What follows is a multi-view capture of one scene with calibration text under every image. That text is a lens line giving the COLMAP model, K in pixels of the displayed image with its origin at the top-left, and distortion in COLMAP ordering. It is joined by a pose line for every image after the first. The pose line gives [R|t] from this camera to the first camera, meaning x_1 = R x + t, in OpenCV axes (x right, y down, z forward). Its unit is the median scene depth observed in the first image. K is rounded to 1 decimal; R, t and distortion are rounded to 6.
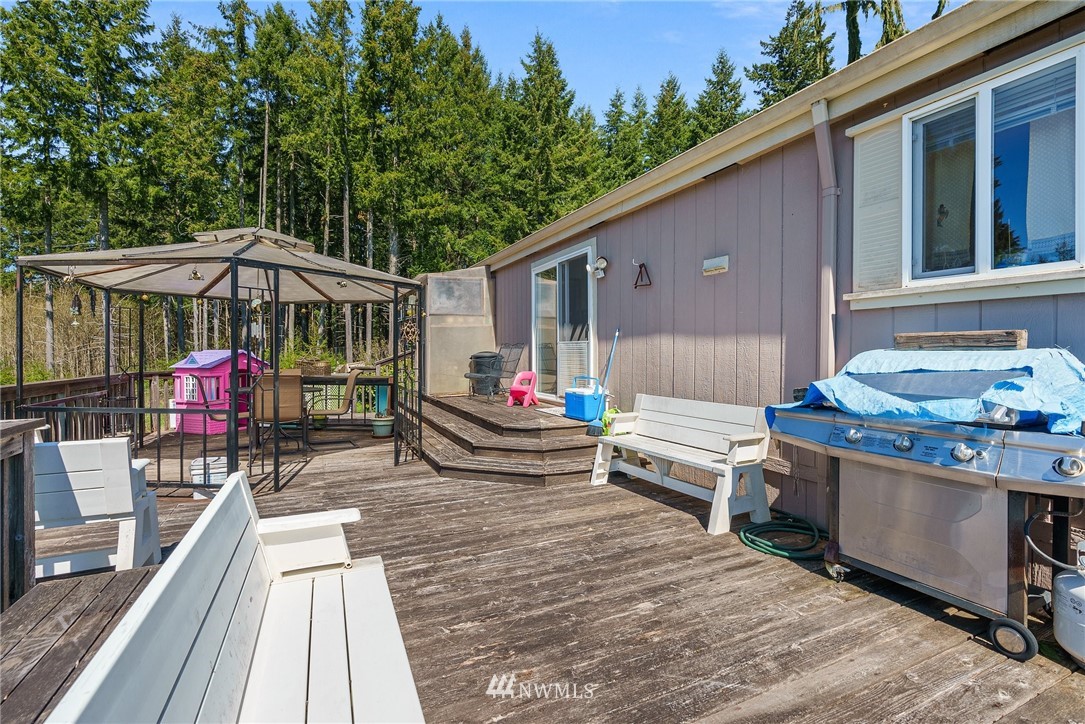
lens RADIAL K [[493.0, 0, 542.5], [0, 493.0, 362.0], [0, 0, 1]] dist [-0.001037, -0.000229]
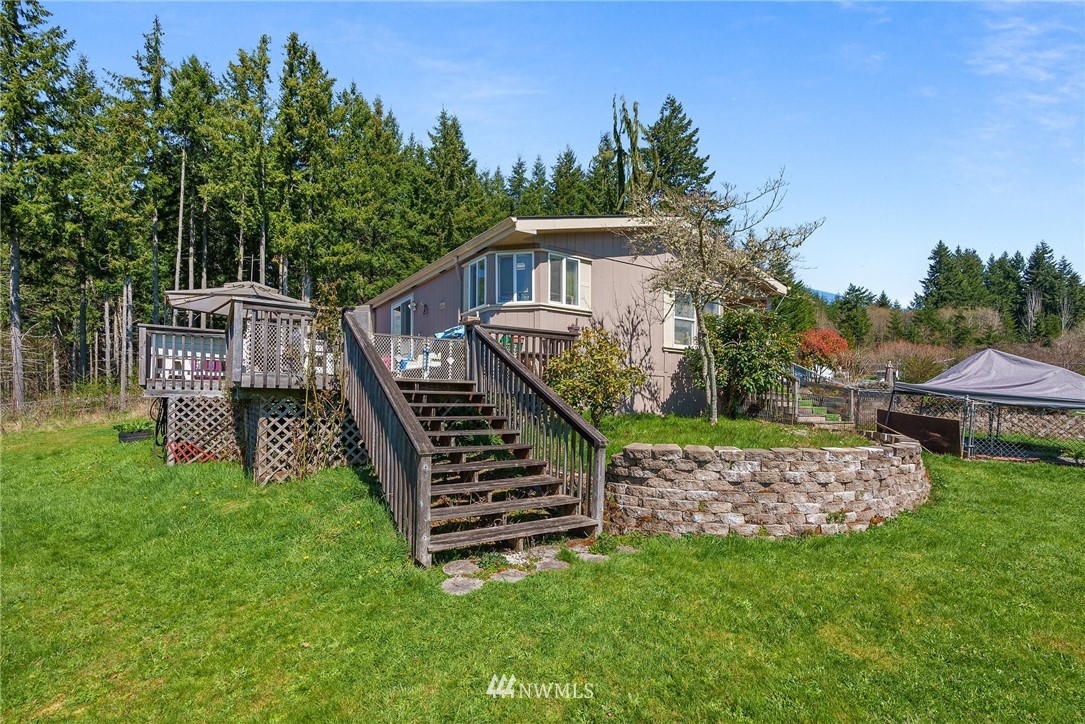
lens RADIAL K [[487.4, 0, 545.6], [0, 487.4, 396.7], [0, 0, 1]] dist [0.001915, 0.000365]
pose [[0.985145, 0.007022, 0.171581, 0.041186], [-0.002683, 0.999671, -0.025507, 0.036702], [-0.171703, 0.024668, 0.984840, -0.170878]]
